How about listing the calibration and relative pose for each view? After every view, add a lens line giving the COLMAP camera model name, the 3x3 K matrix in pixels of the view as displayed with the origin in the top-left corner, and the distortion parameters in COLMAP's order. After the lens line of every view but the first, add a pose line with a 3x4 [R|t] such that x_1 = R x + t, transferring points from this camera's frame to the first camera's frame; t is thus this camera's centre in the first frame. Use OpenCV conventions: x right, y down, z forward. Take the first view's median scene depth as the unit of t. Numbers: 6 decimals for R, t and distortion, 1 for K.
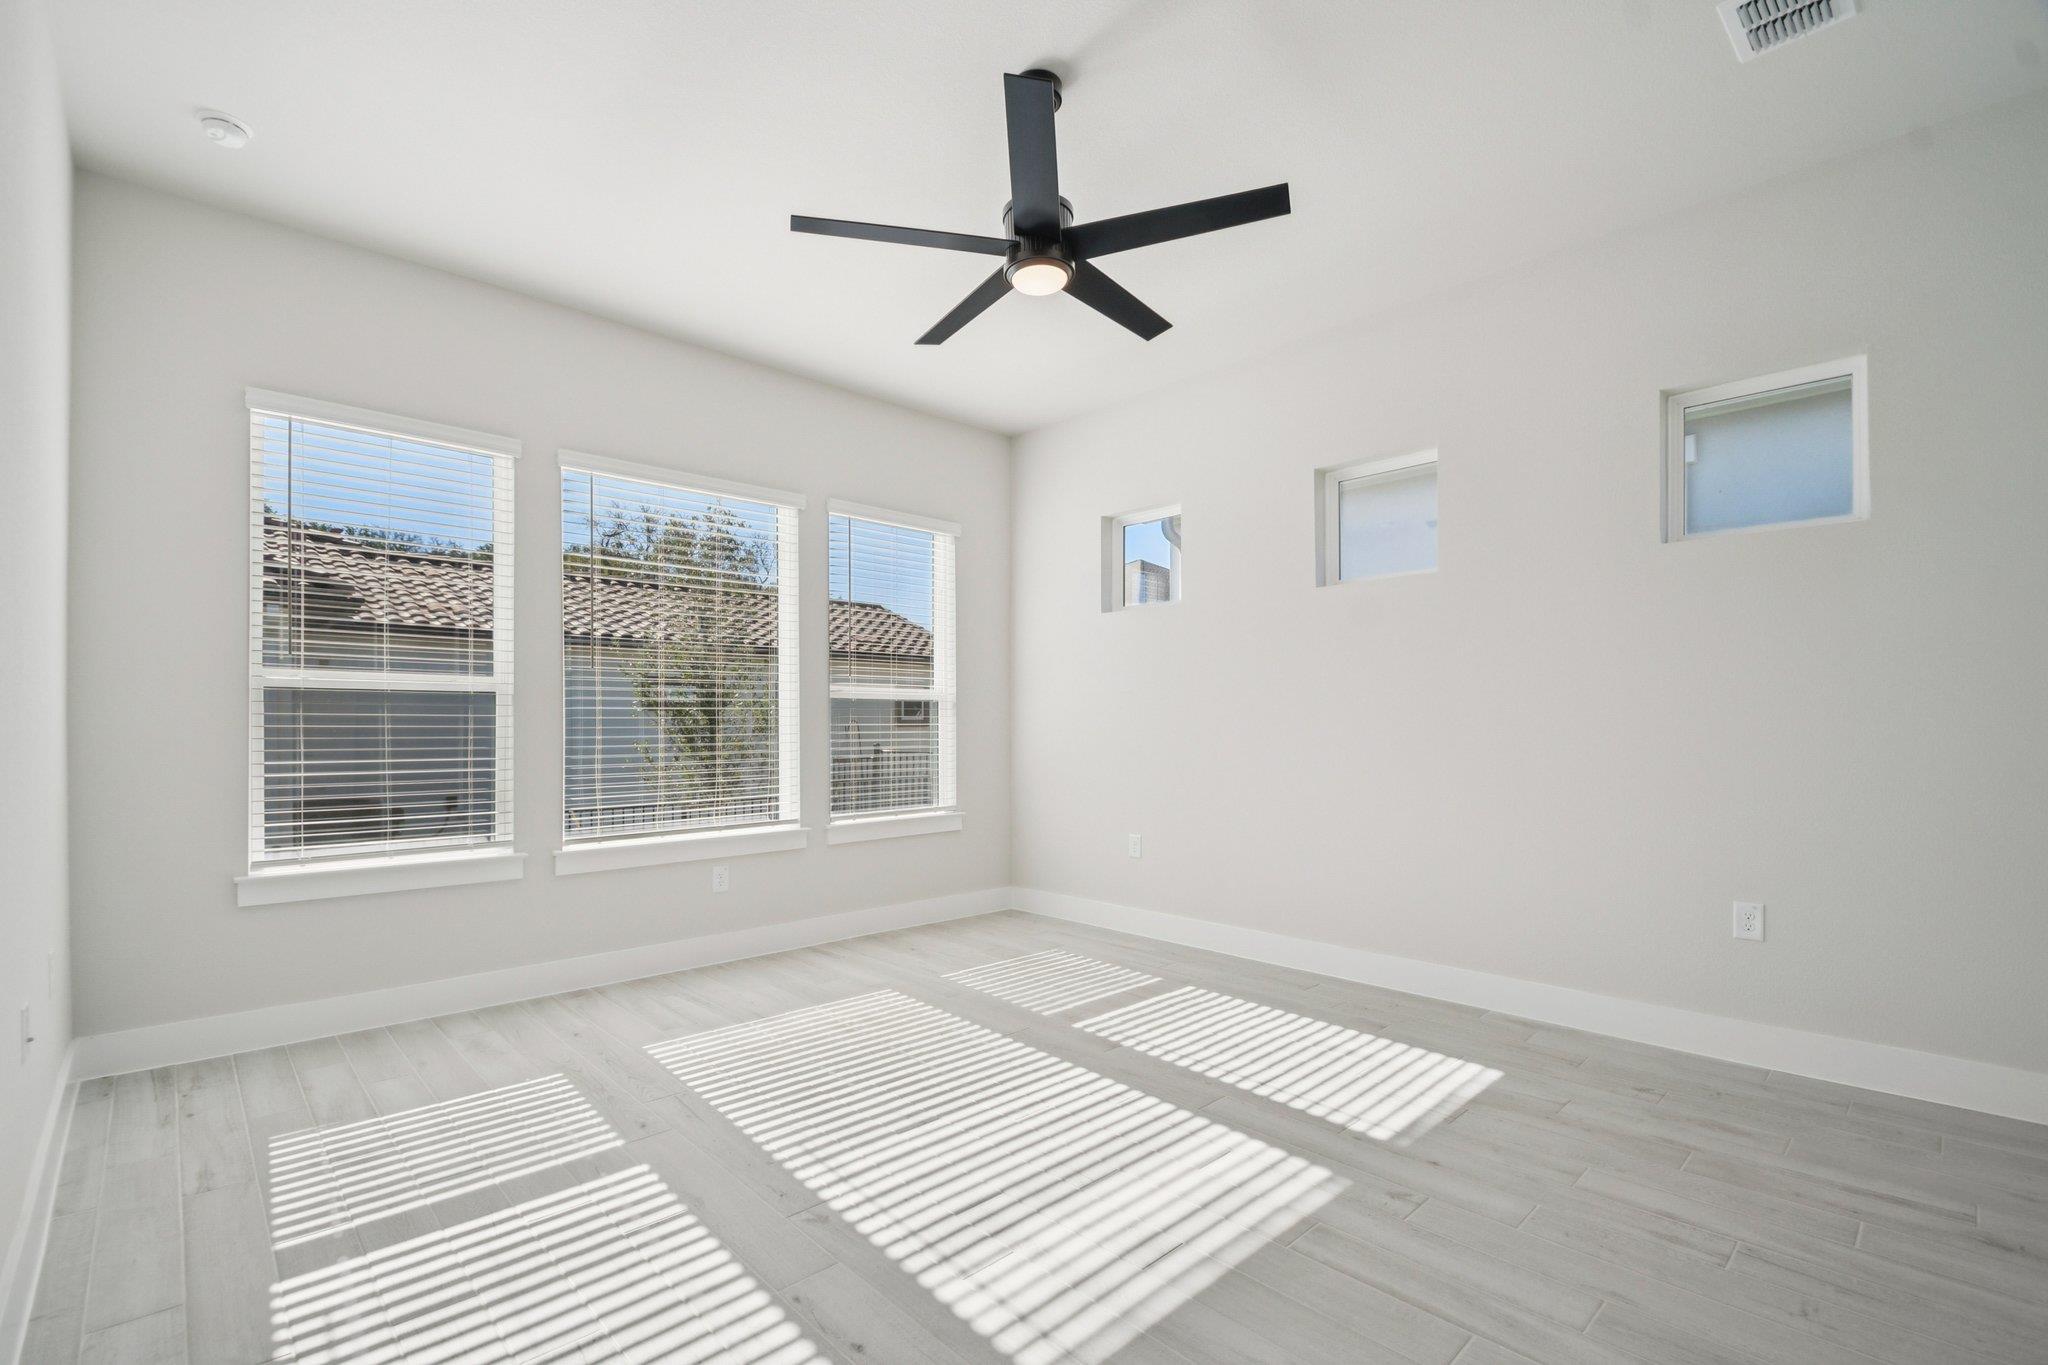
lens RADIAL K [[900.3, 0, 1009.6], [0, 900.3, 725.1], [0, 0, 1]] dist [-0.009500, -0.002174]
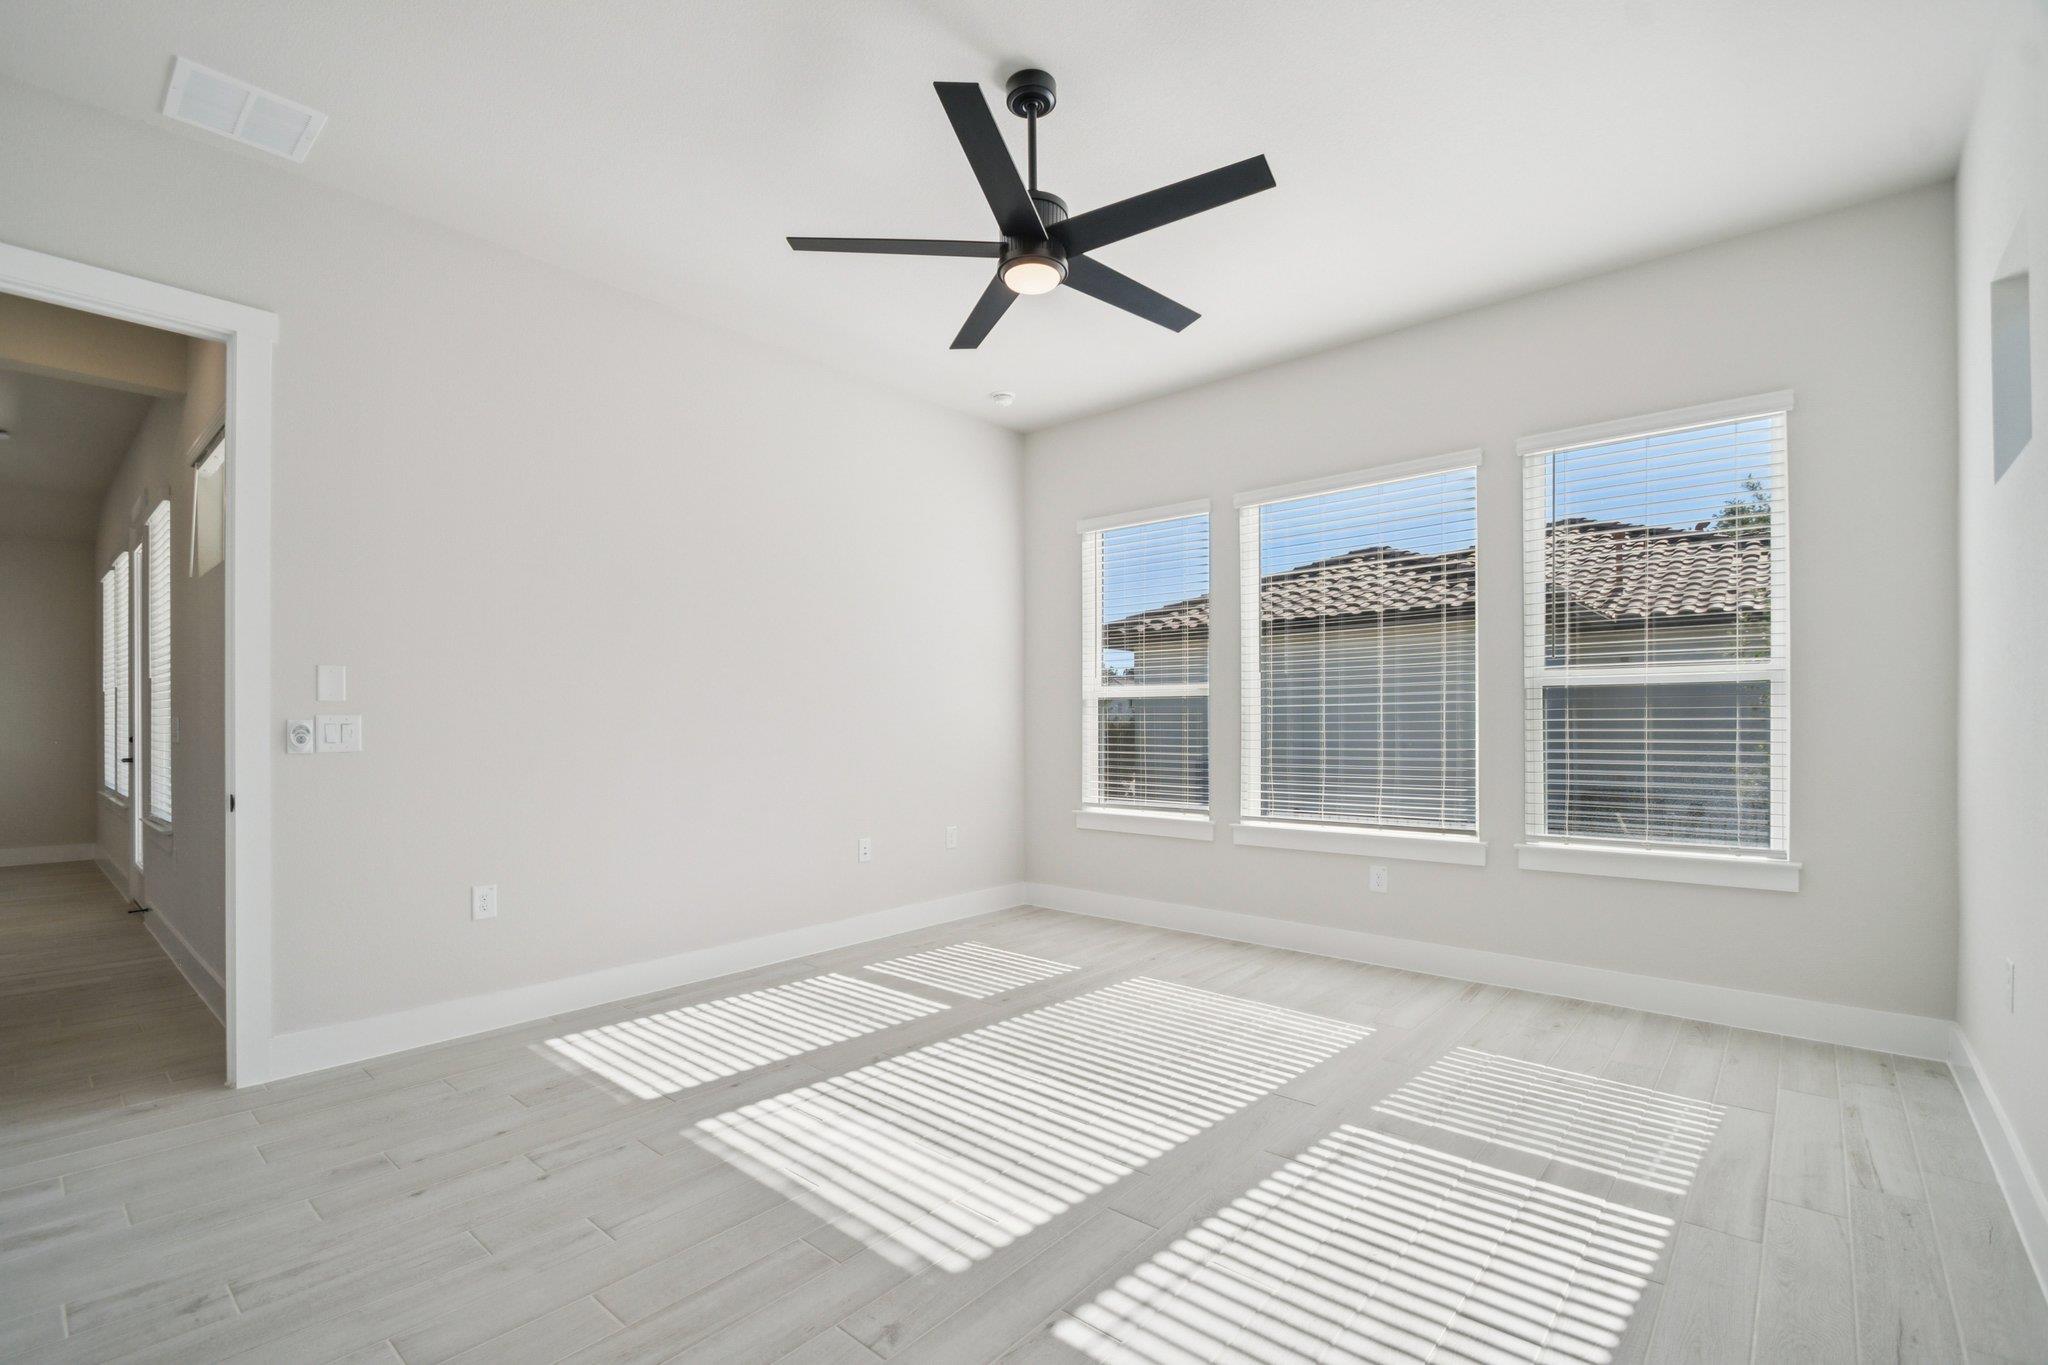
lens RADIAL K [[900.3, 0, 1004.1], [0, 900.3, 712.8], [0, 0, 1]] dist [-0.009500, -0.002174]
pose [[0.099269, -0.007921, -0.995029, 0.779704], [0.001864, 0.999968, -0.007775, -0.003137], [0.995059, -0.001083, 0.099281, 0.637679]]
